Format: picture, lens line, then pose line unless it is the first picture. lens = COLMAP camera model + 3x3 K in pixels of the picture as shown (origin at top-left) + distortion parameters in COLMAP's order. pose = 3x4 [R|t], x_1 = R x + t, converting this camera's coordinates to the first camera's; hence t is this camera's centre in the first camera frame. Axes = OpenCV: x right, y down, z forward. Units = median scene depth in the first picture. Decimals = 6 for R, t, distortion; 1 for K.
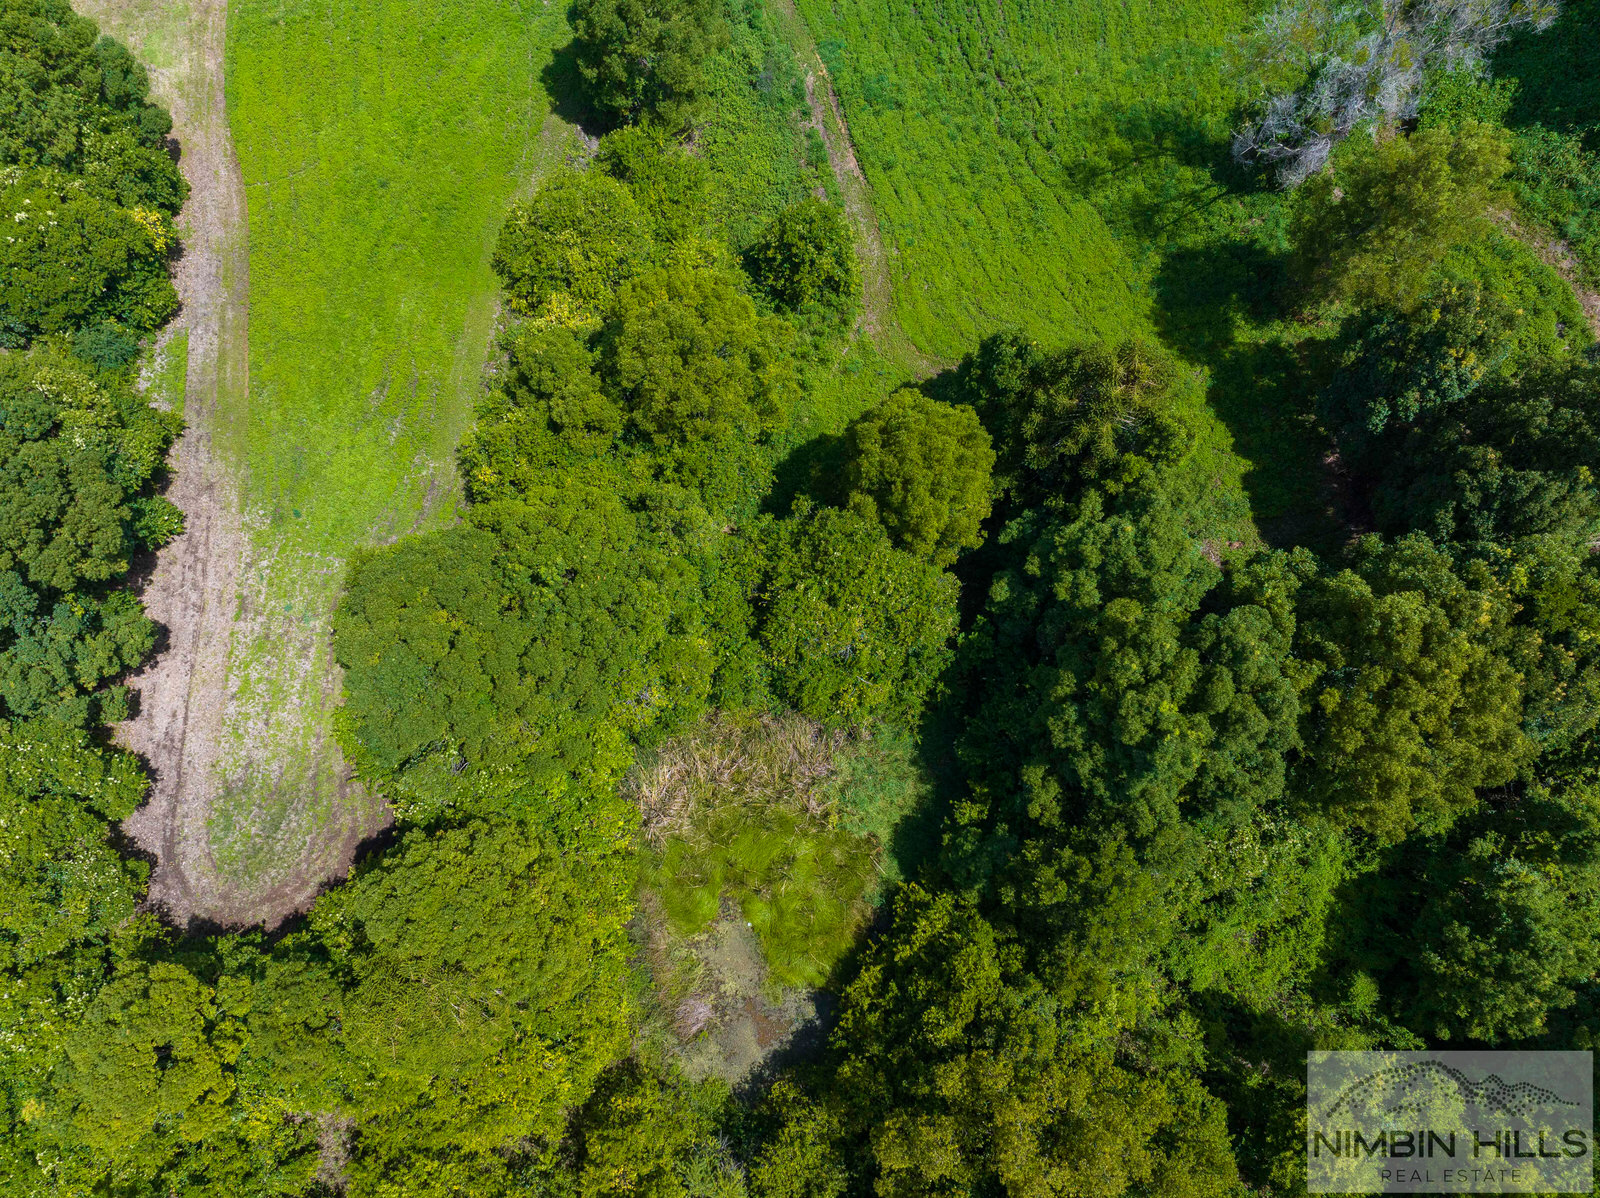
lens RADIAL K [[1124.2, 0, 807.8], [0, 1124.2, 569.3], [0, 0, 1]] dist [-0.032997, 0.001459]
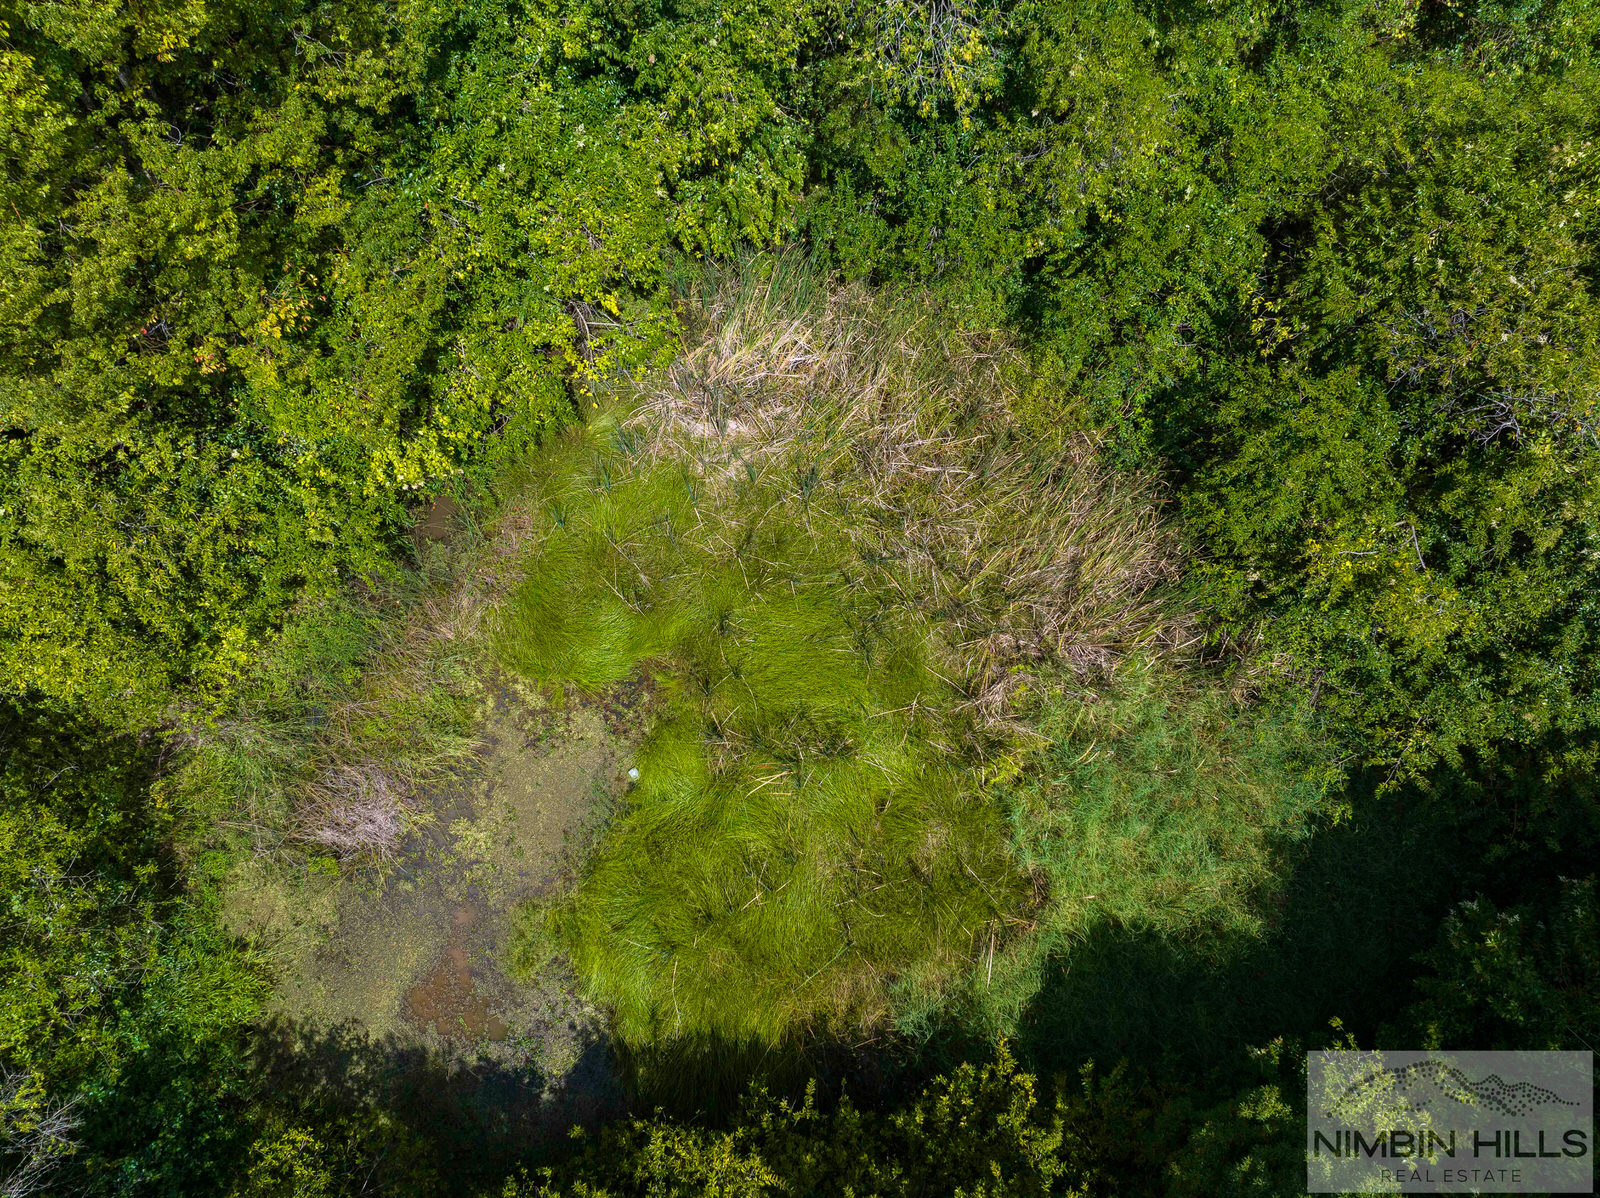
lens RADIAL K [[1124.2, 0, 807.8], [0, 1124.2, 569.3], [0, 0, 1]] dist [-0.032997, 0.001459]
pose [[0.639850, 0.749288, -0.170761, -0.003111], [-0.743902, 0.659654, 0.107083, 0.191725], [0.192879, 0.058512, 0.979476, 0.648301]]
